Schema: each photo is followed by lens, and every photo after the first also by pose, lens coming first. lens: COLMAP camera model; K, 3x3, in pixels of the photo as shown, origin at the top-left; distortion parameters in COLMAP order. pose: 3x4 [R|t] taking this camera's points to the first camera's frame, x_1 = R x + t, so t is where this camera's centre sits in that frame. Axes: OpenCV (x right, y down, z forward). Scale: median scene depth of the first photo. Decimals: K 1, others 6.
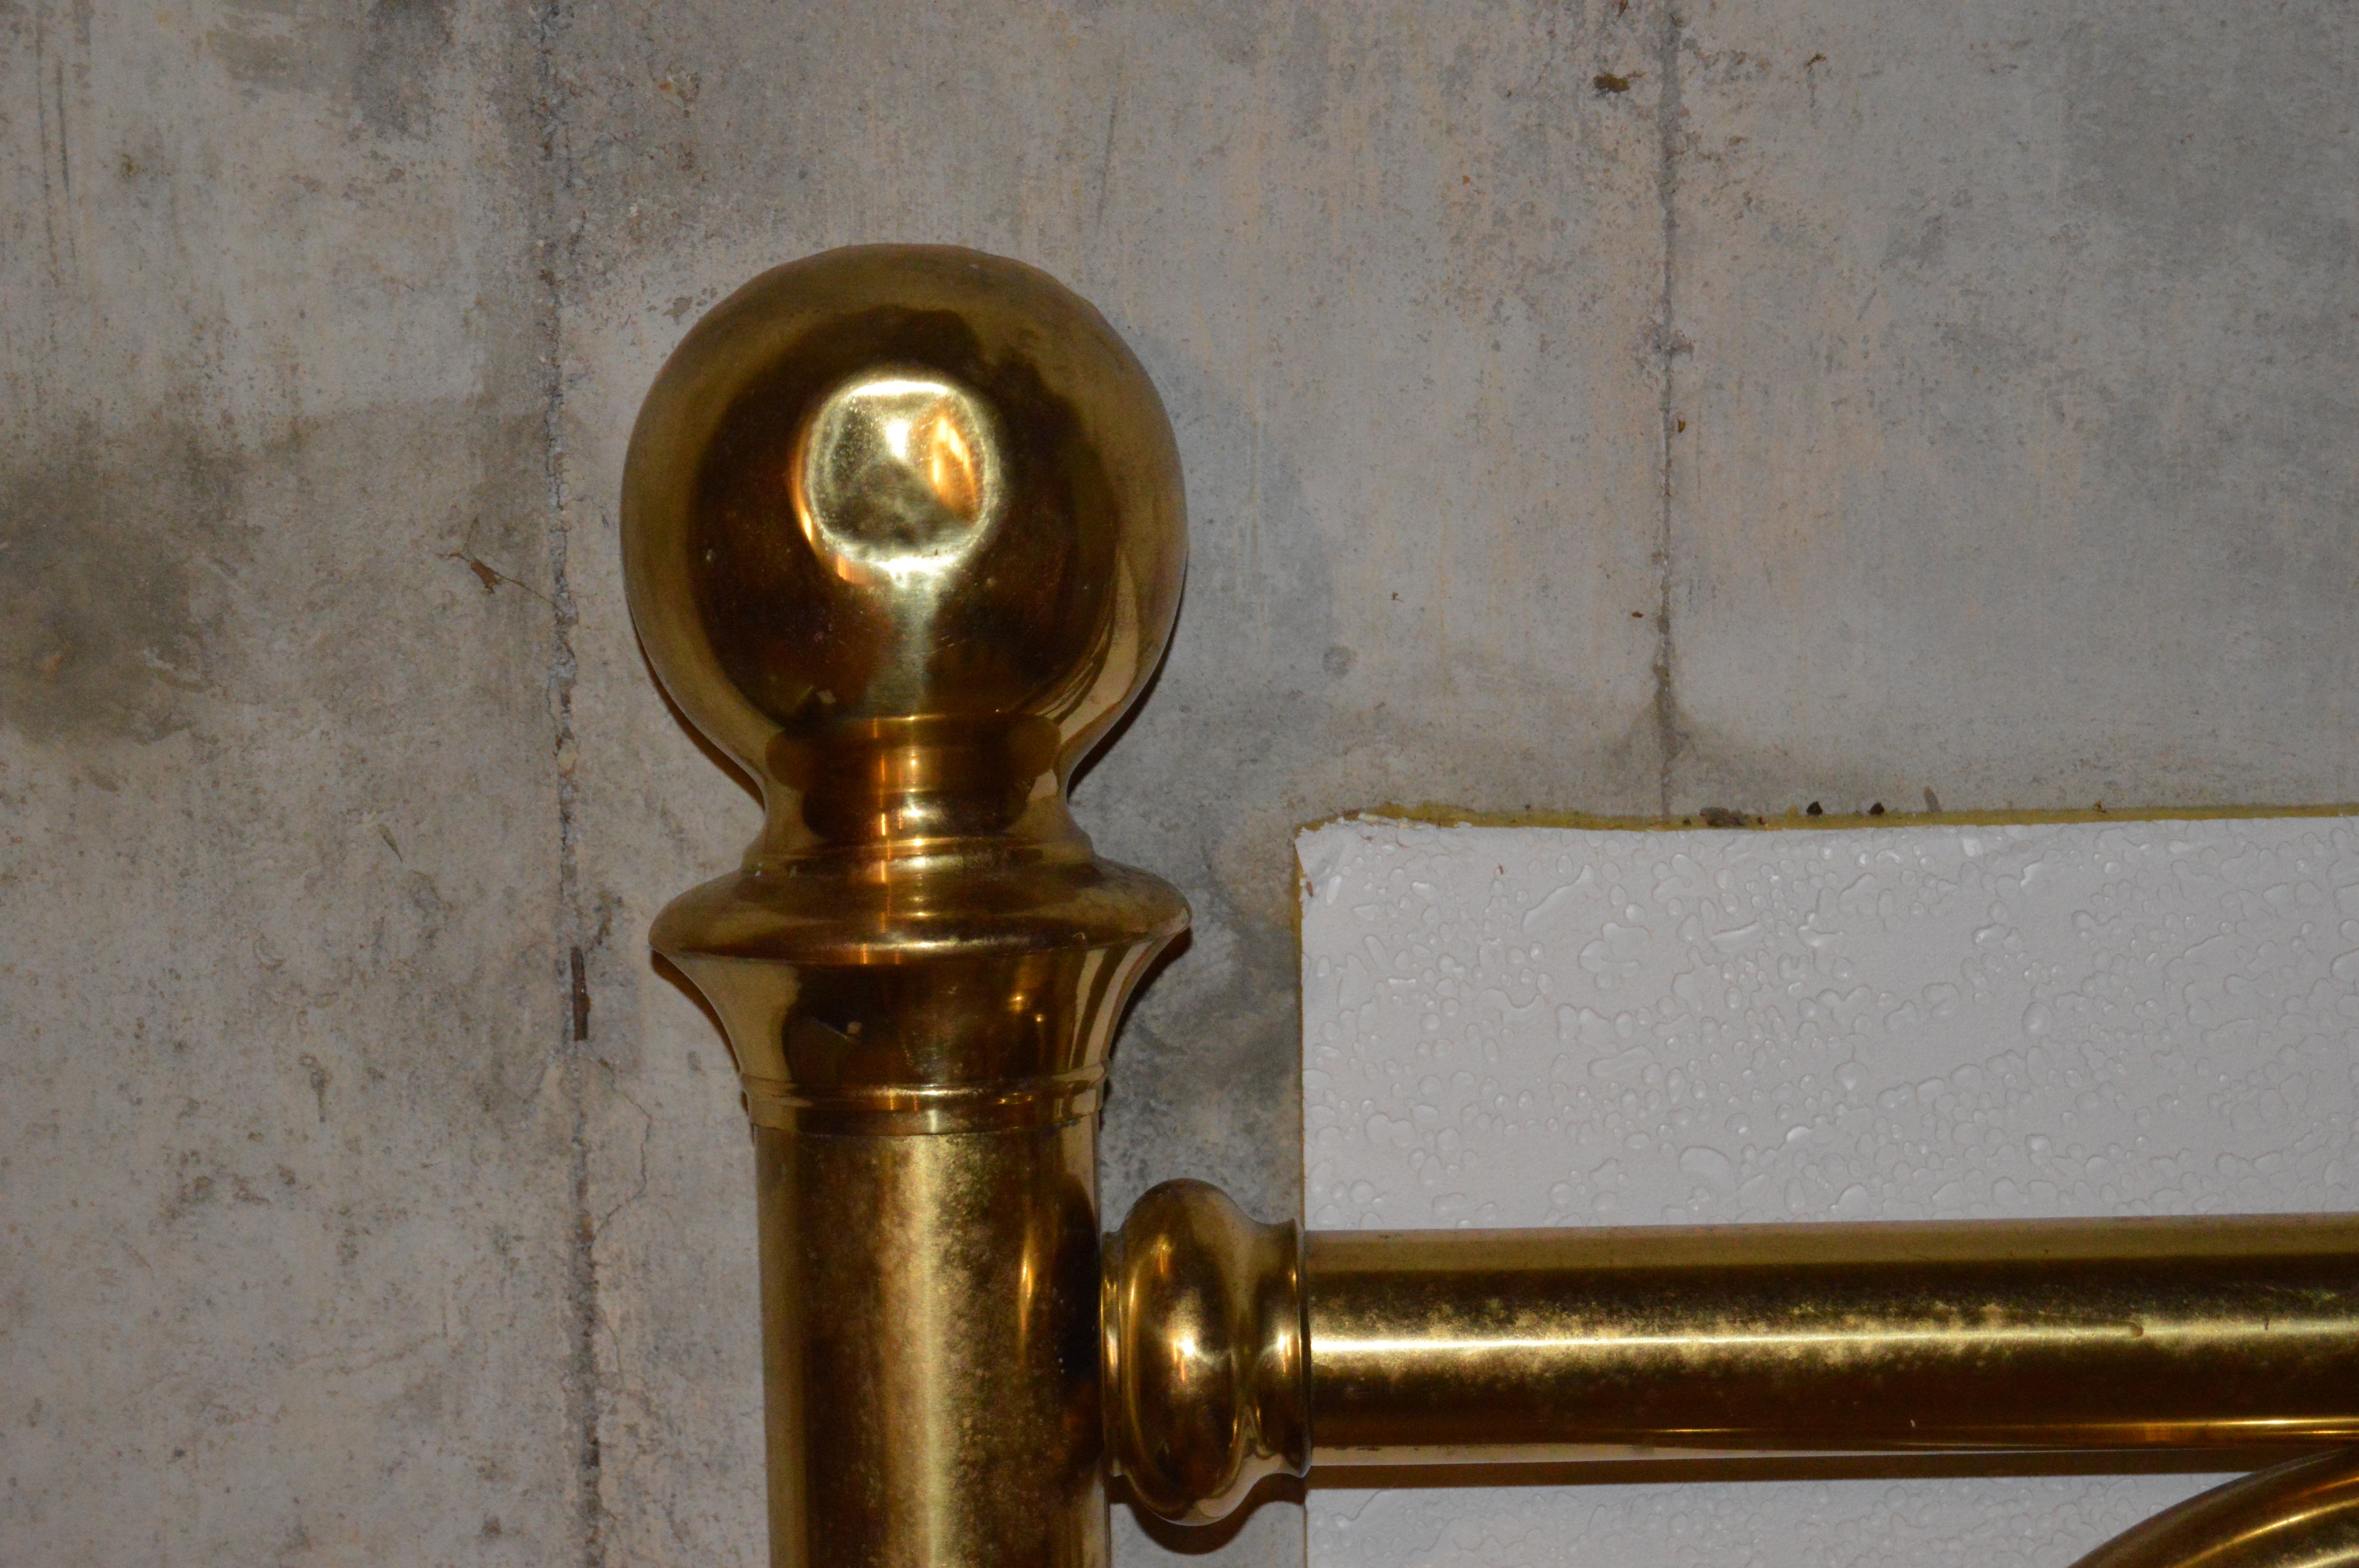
lens RADIAL K [[5429.8, 0, 1179.5], [0, 5429.8, 784.0], [0, 0, 1]] dist [-0.064999, -0.118446]
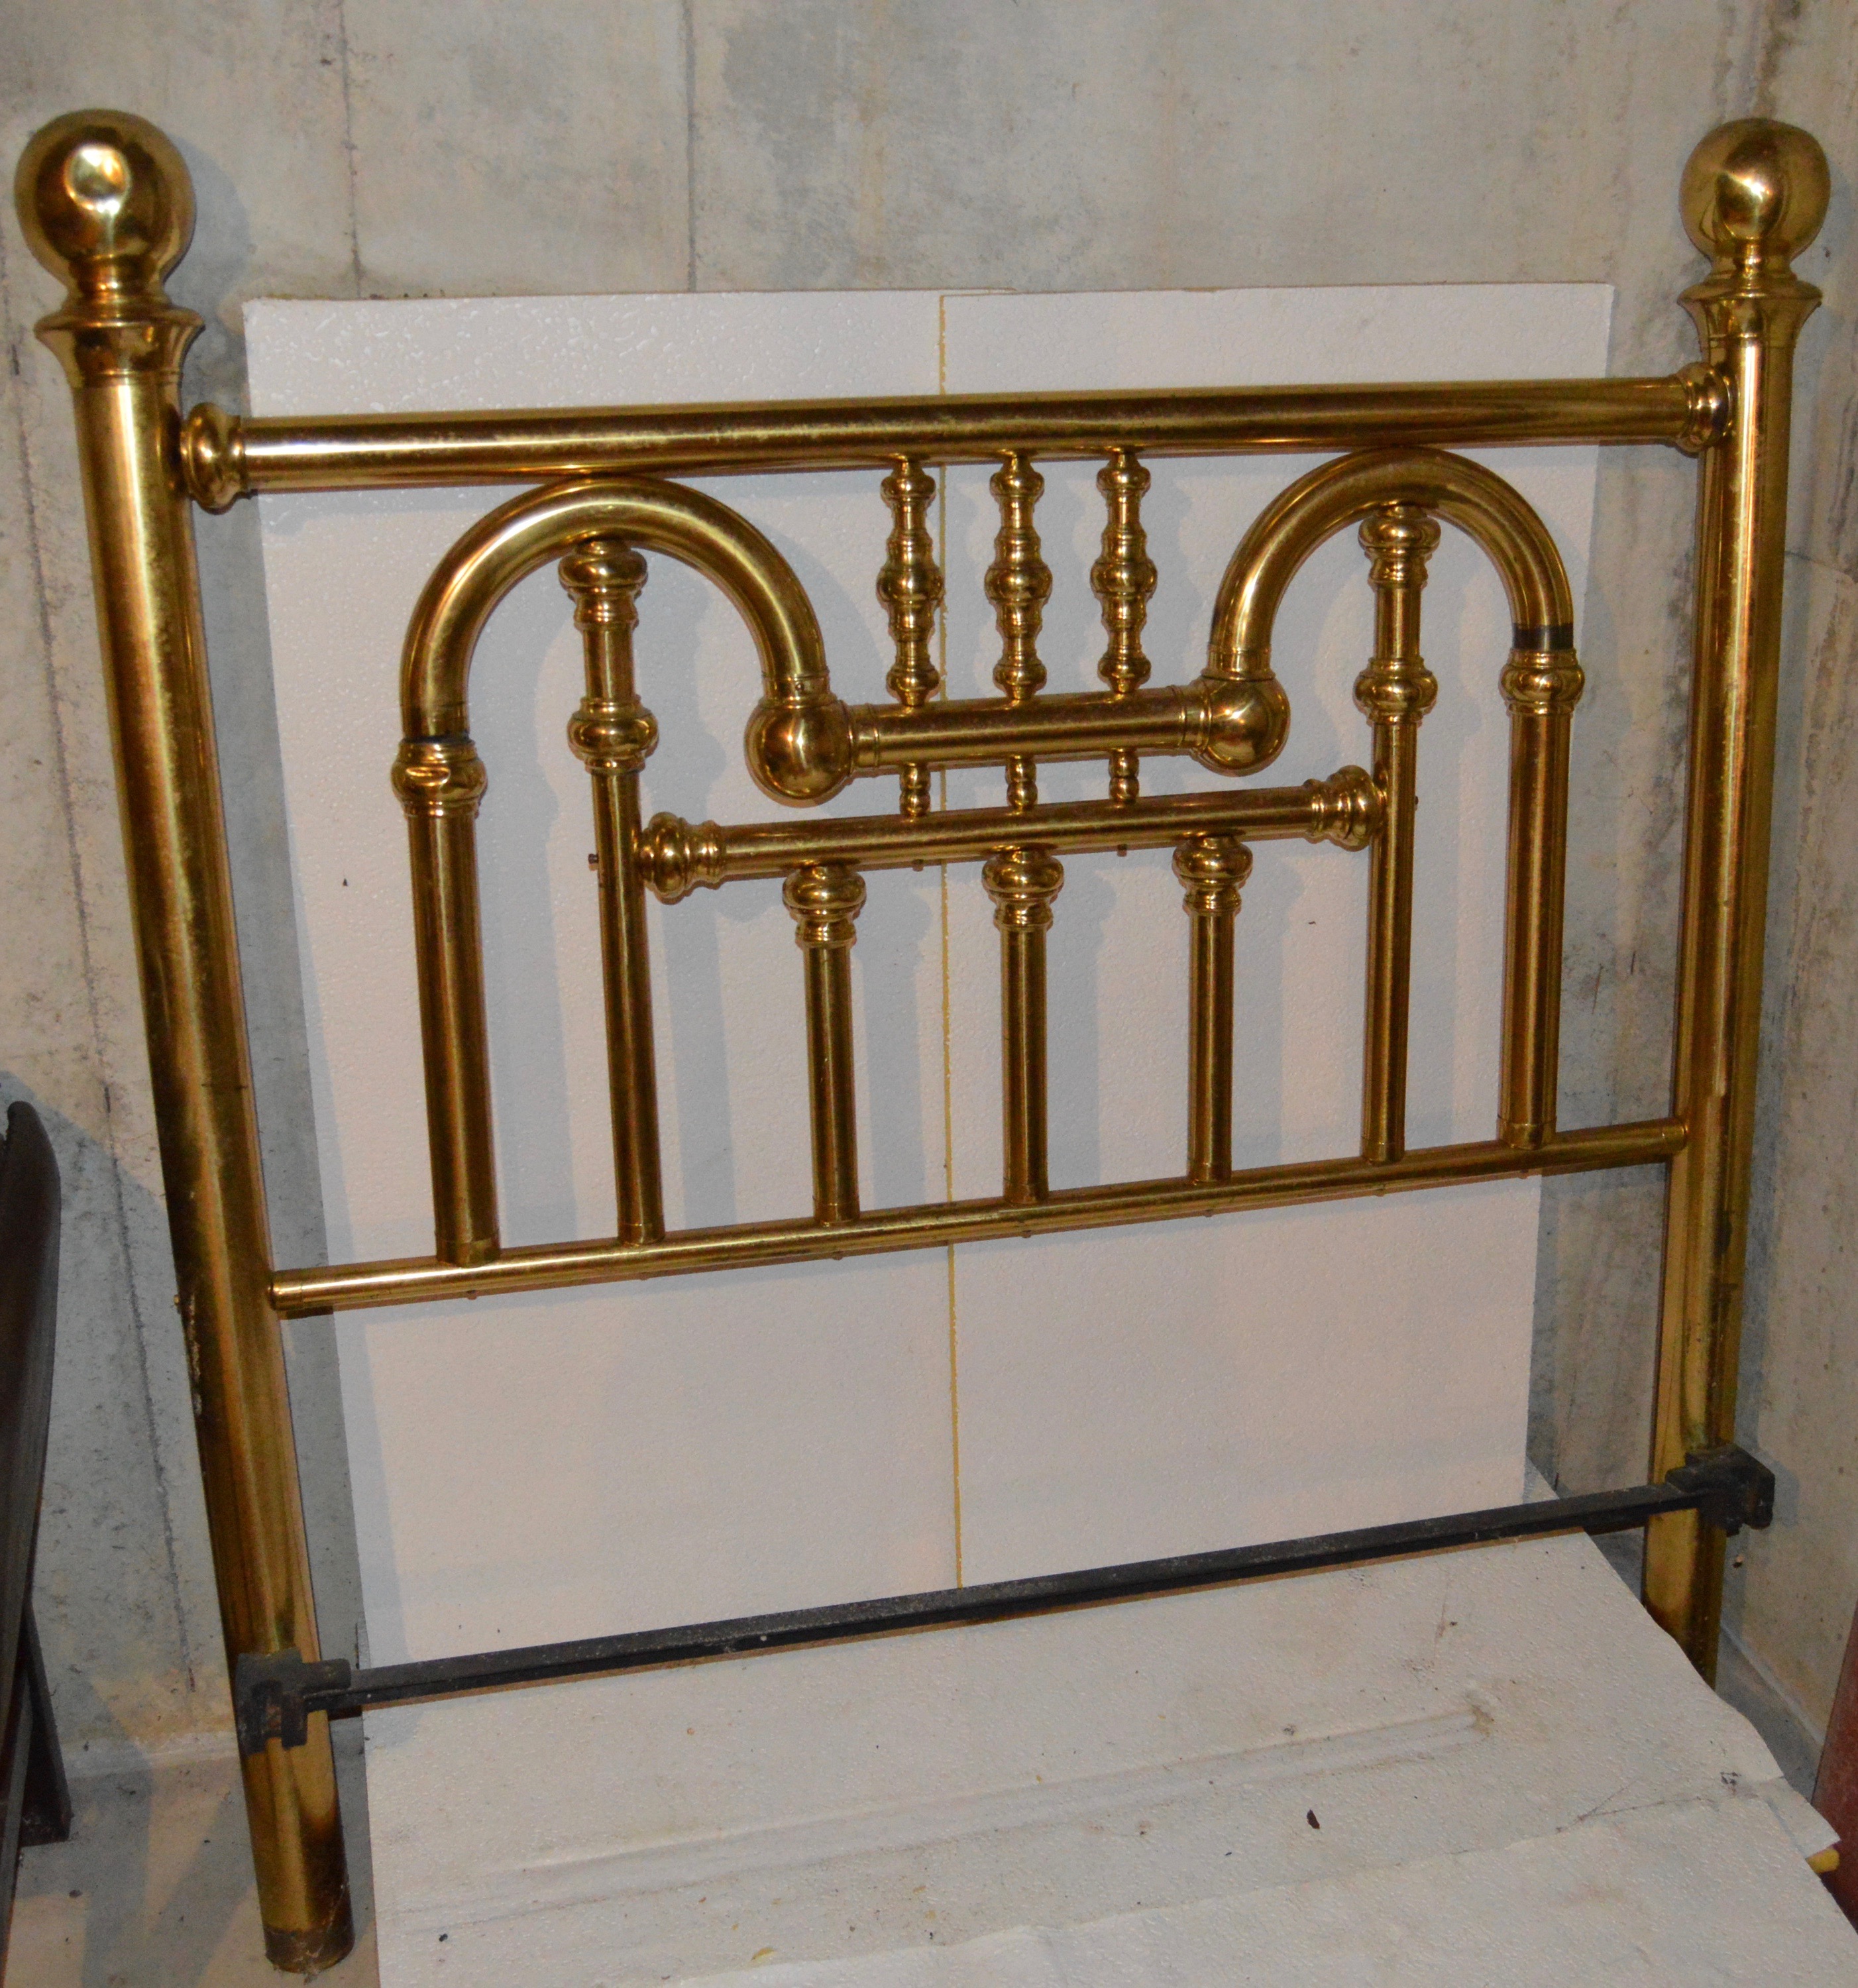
lens RADIAL K [[2322.3, 0, 929.0], [0, 2322.3, 994.0], [0, 0, 1]] dist [-0.166310, 0.158183]
pose [[0.967887, -0.067691, 0.242102, 0.064866], [0.009075, 0.971845, 0.235448, 0.097009], [-0.251223, -0.225690, 0.941250, -0.470687]]
